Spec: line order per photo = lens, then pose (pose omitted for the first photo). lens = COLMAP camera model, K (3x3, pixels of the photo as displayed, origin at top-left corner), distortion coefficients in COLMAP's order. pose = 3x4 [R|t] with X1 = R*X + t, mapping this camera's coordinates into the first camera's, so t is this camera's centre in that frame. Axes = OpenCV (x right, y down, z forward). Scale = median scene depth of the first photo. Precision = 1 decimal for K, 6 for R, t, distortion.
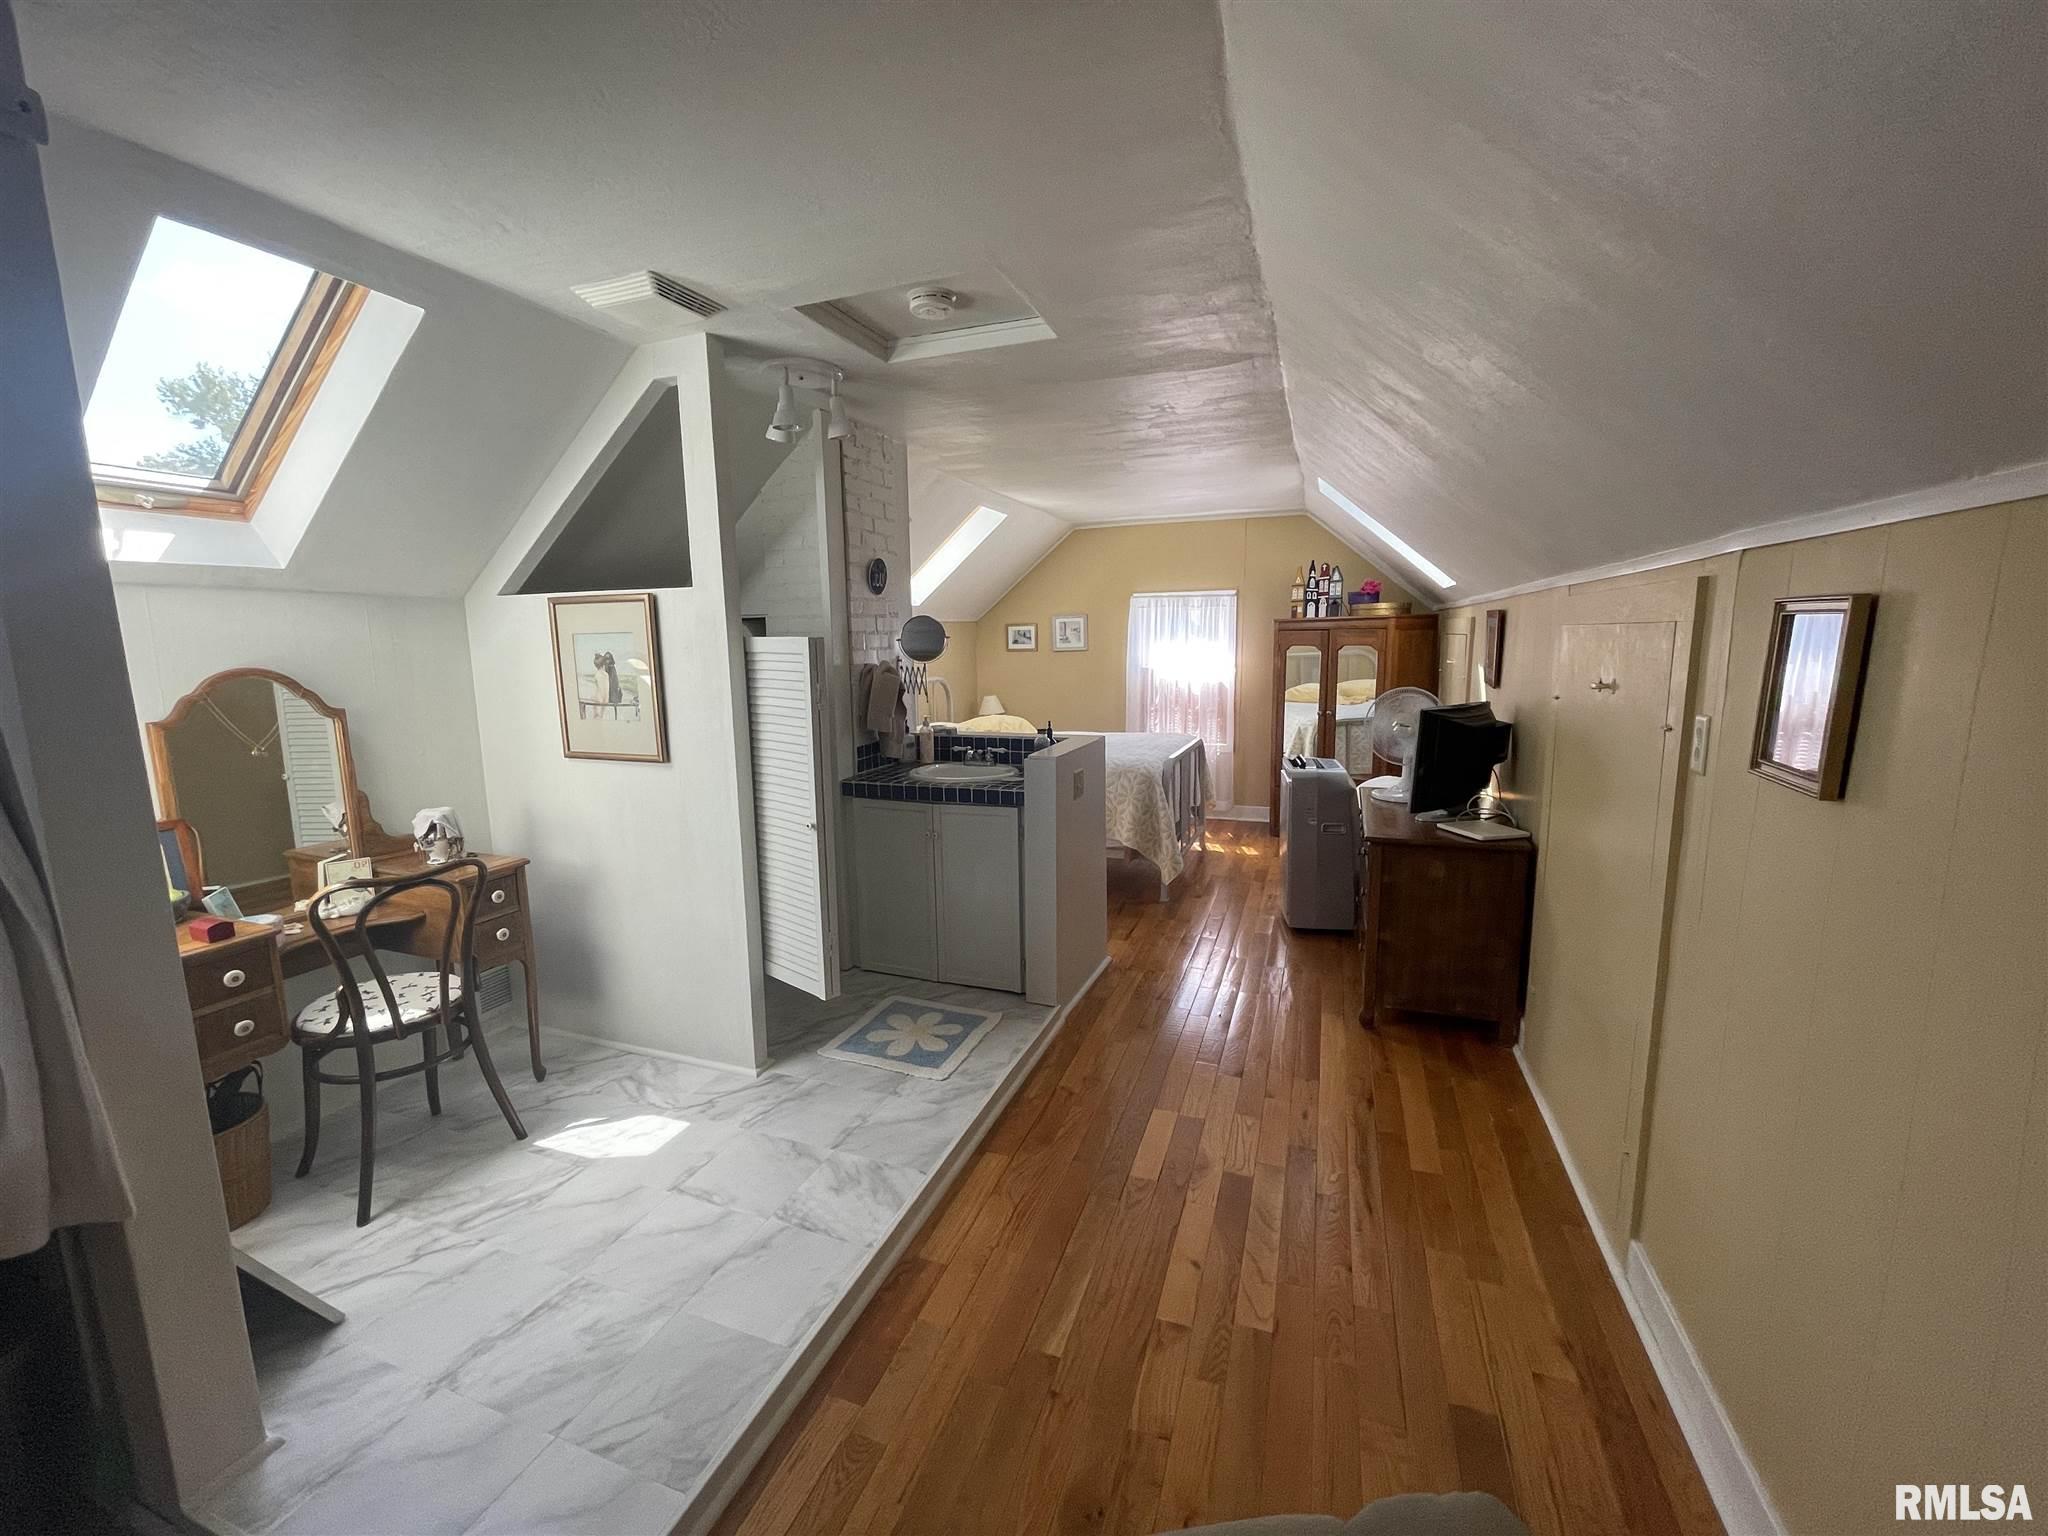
lens RADIAL K [[832.1, 0, 1011.2], [0, 832.1, 759.6], [0, 0, 1]] dist [-0.000760, 0.000302]
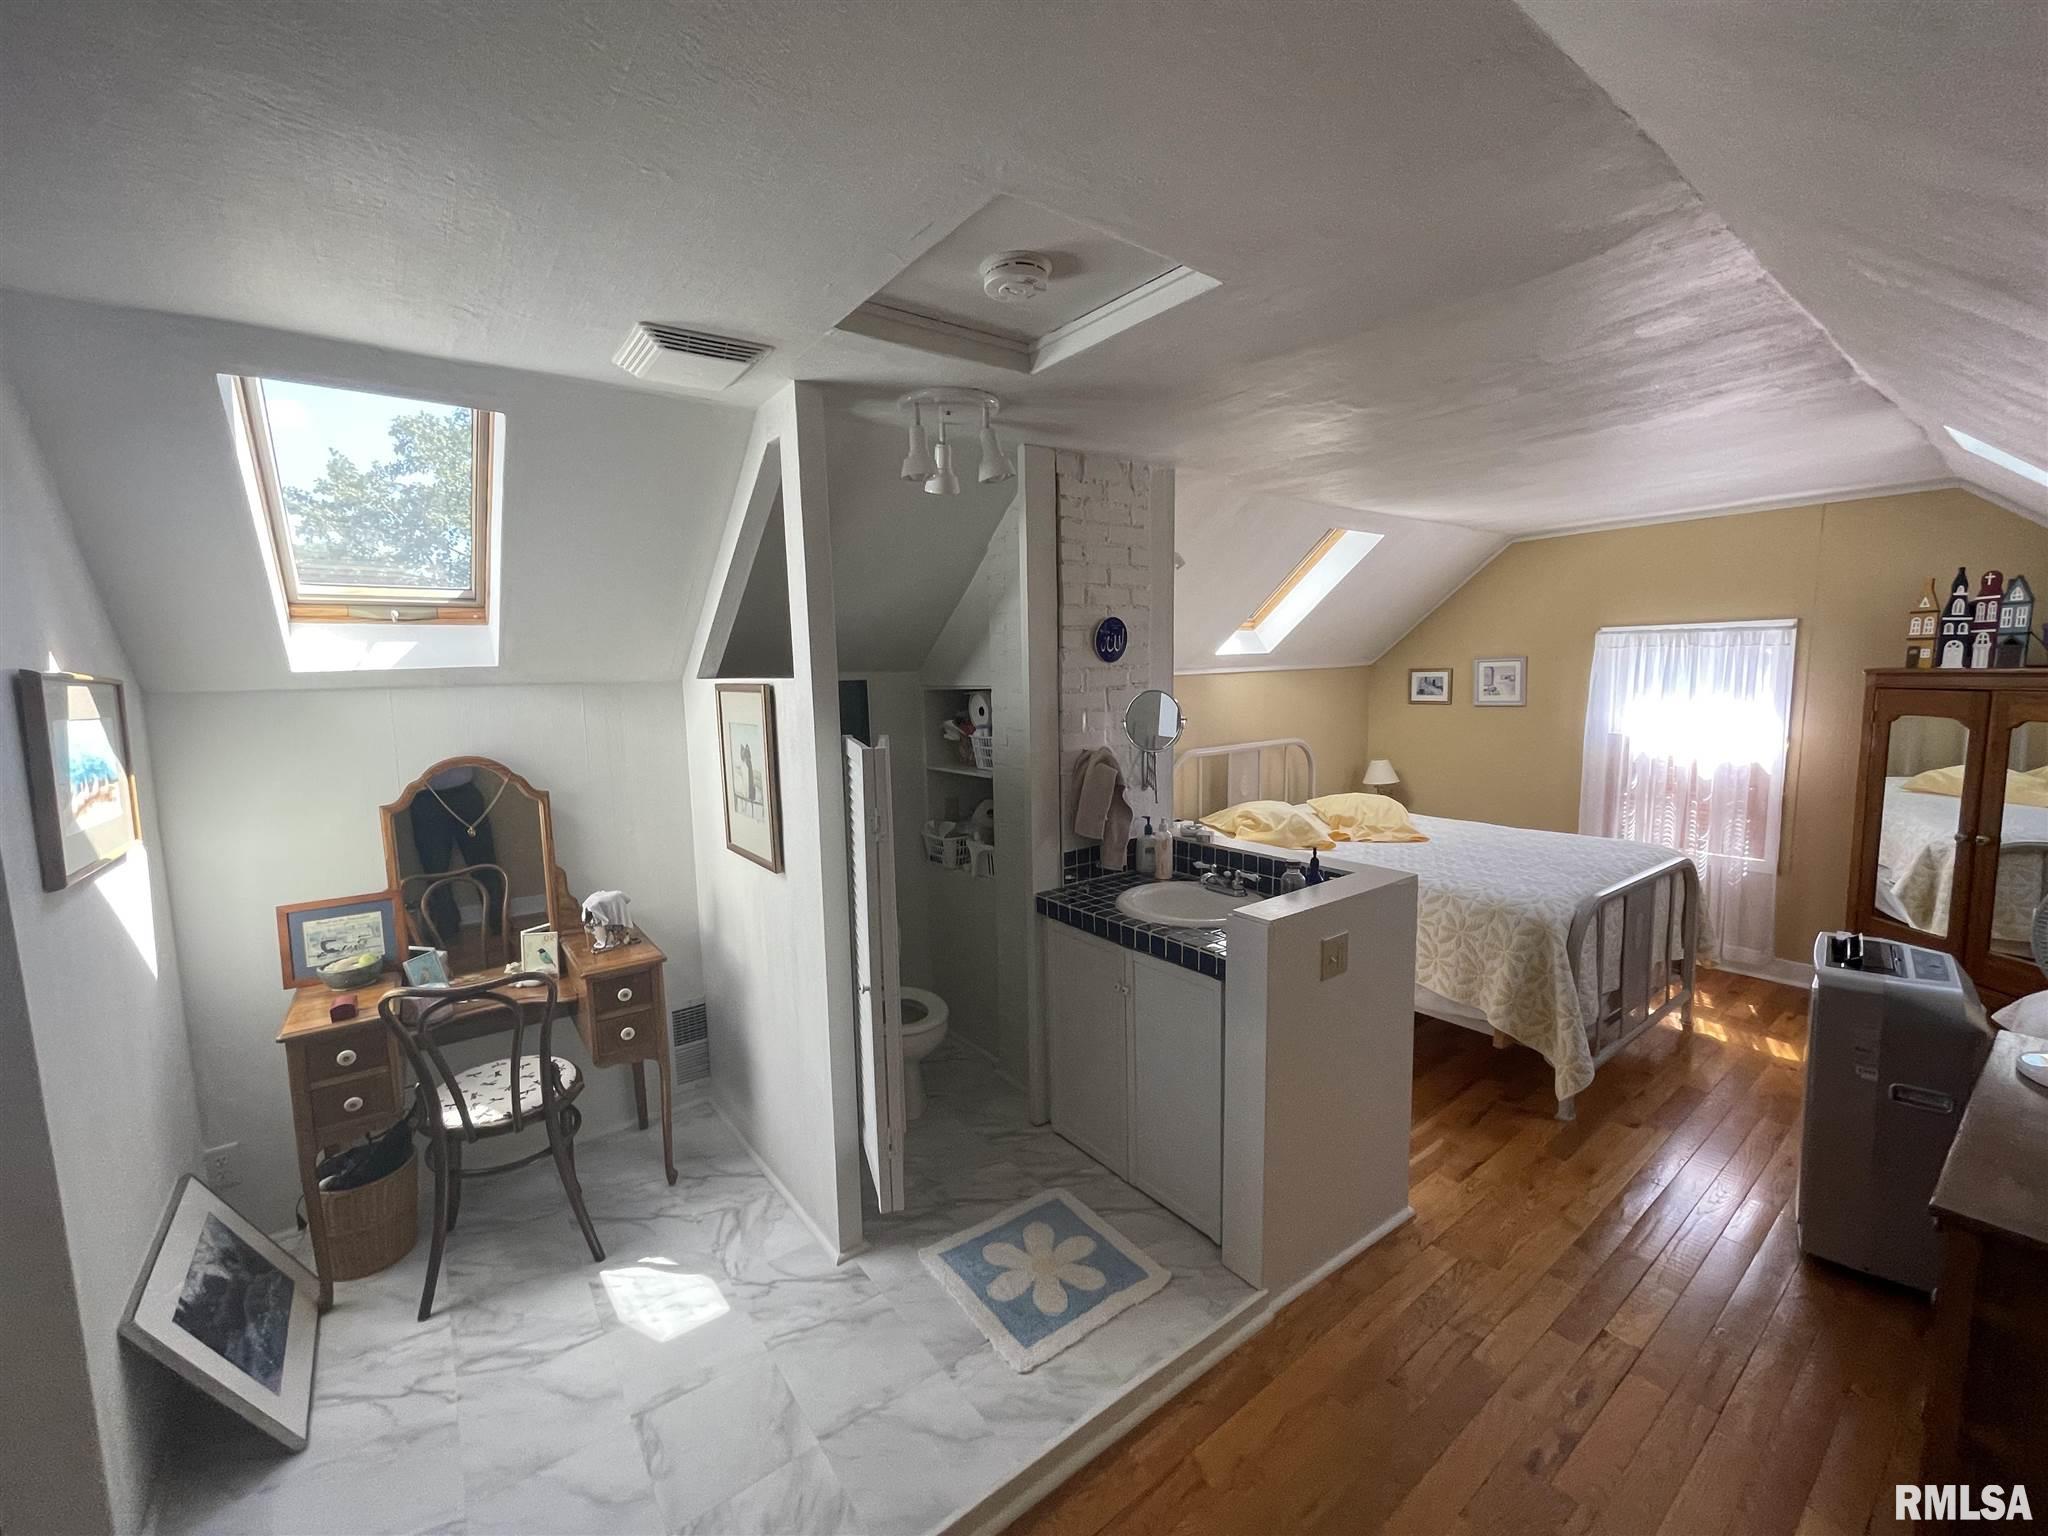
lens RADIAL K [[832.1, 0, 1011.2], [0, 832.1, 759.6], [0, 0, 1]] dist [-0.000760, 0.000302]
pose [[0.846656, 0.055383, -0.529251, 0.208197], [-0.068385, 0.997646, -0.004999, -0.105738], [0.527728, 0.040425, 0.848451, 0.308830]]
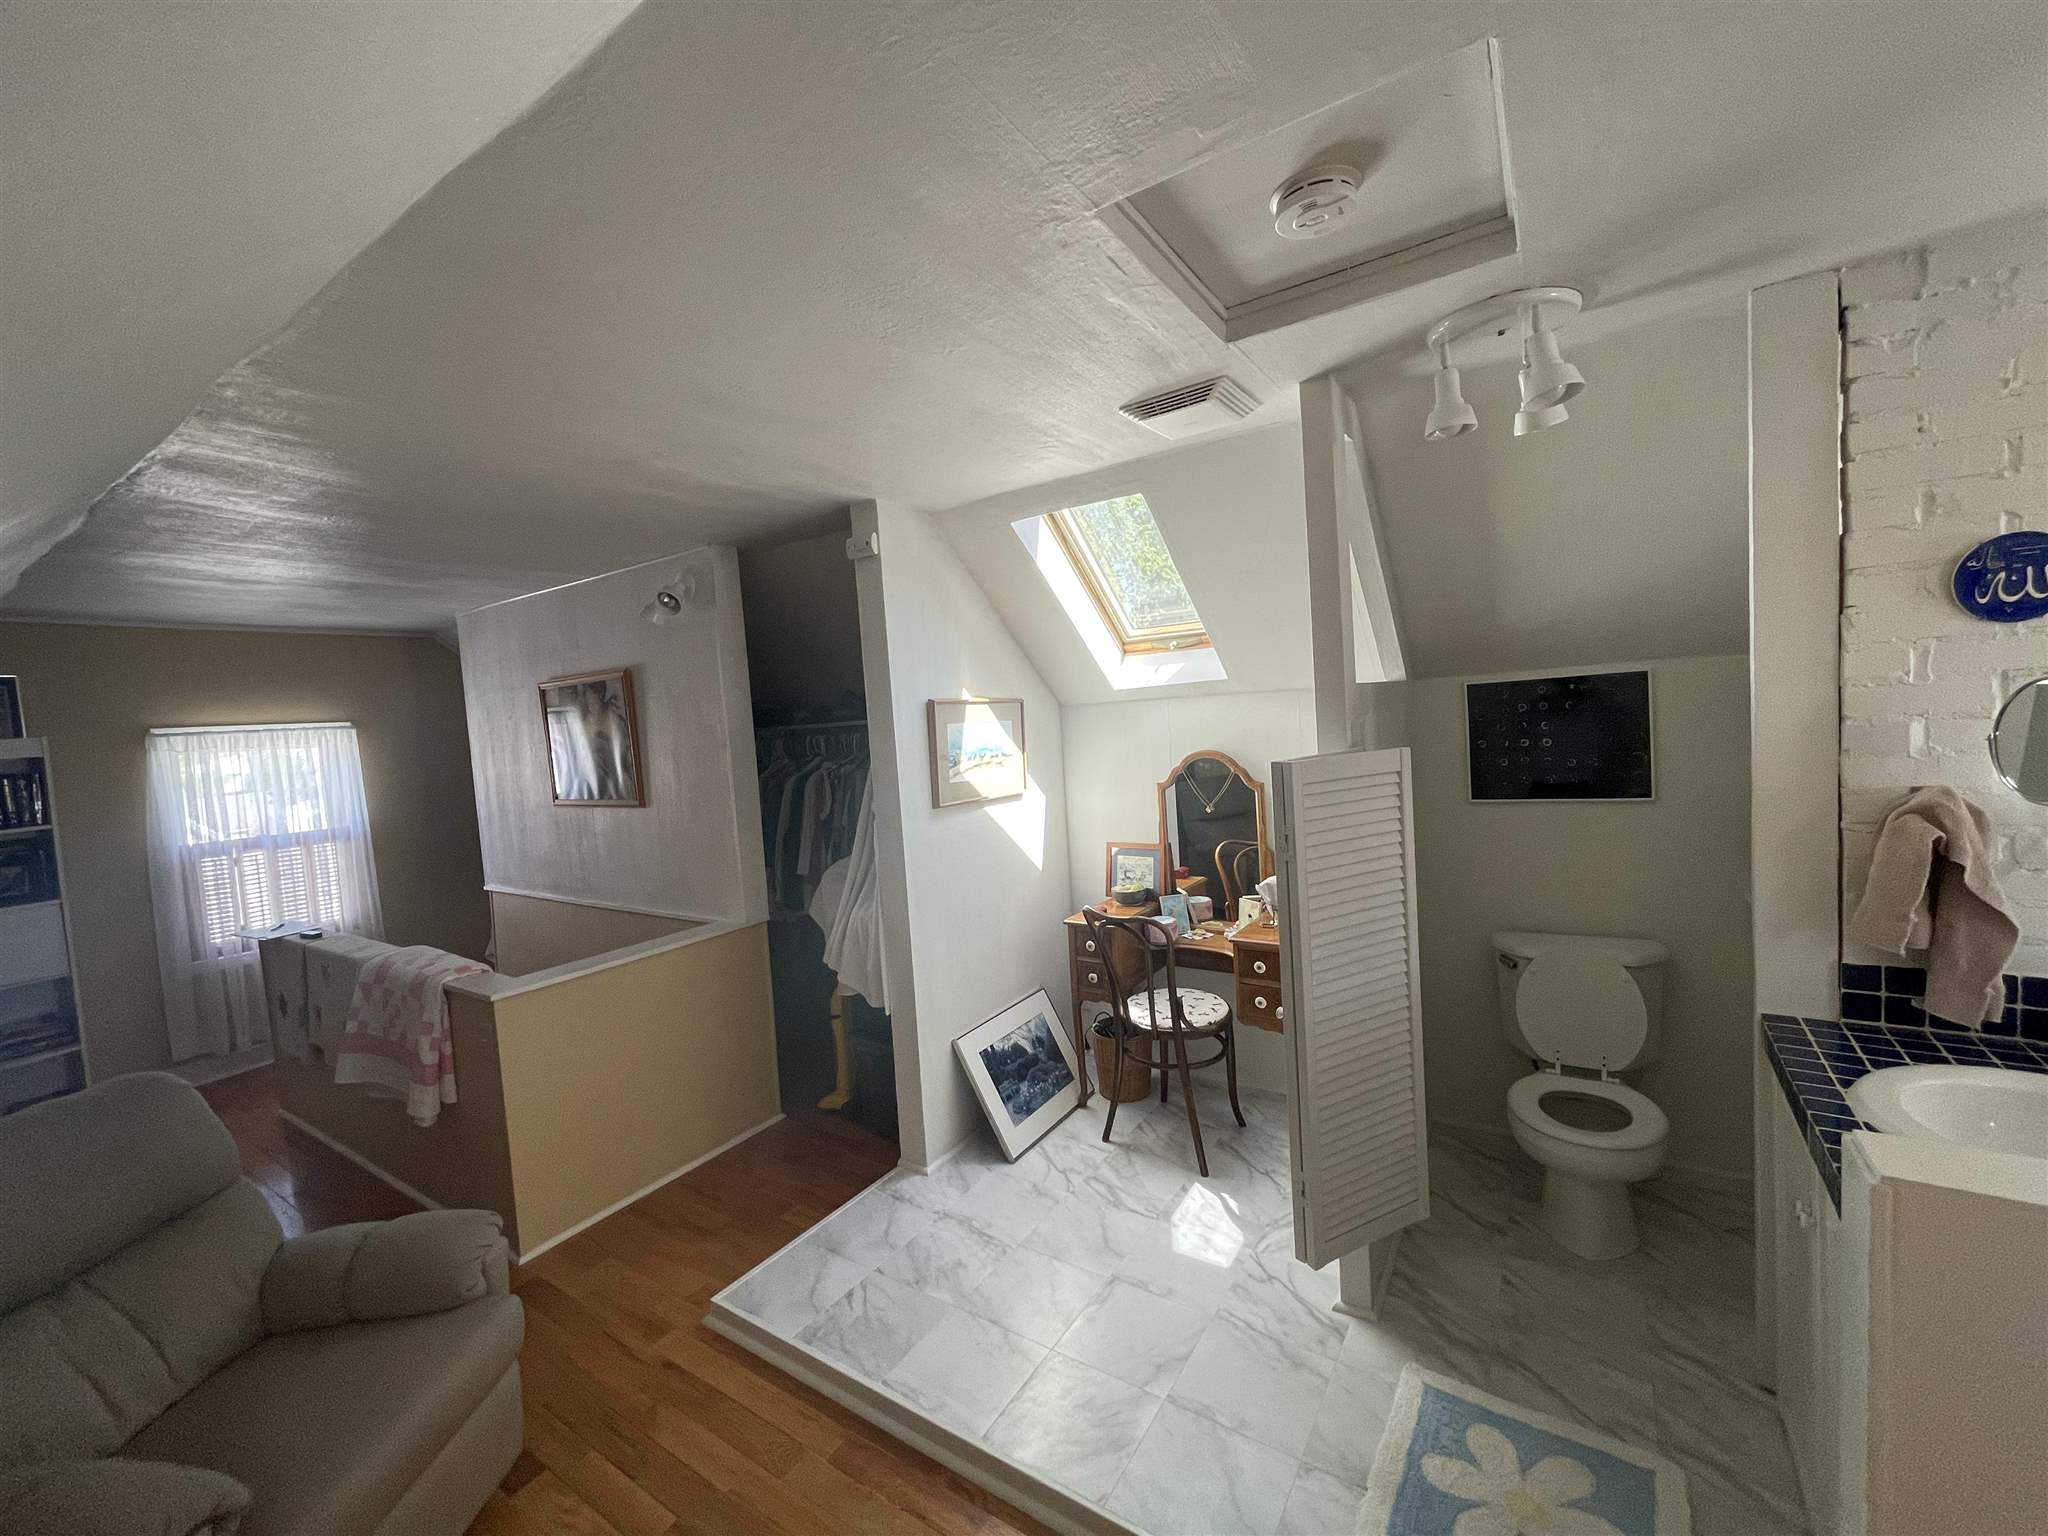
lens RADIAL K [[832.1, 0, 1011.2], [0, 832.1, 759.6], [0, 0, 1]] dist [-0.000760, 0.000302]
pose [[-0.222840, 0.086378, -0.971021, 0.389077], [-0.072237, 0.991865, 0.104810, -0.154505], [0.972175, 0.093500, -0.214787, 0.689649]]
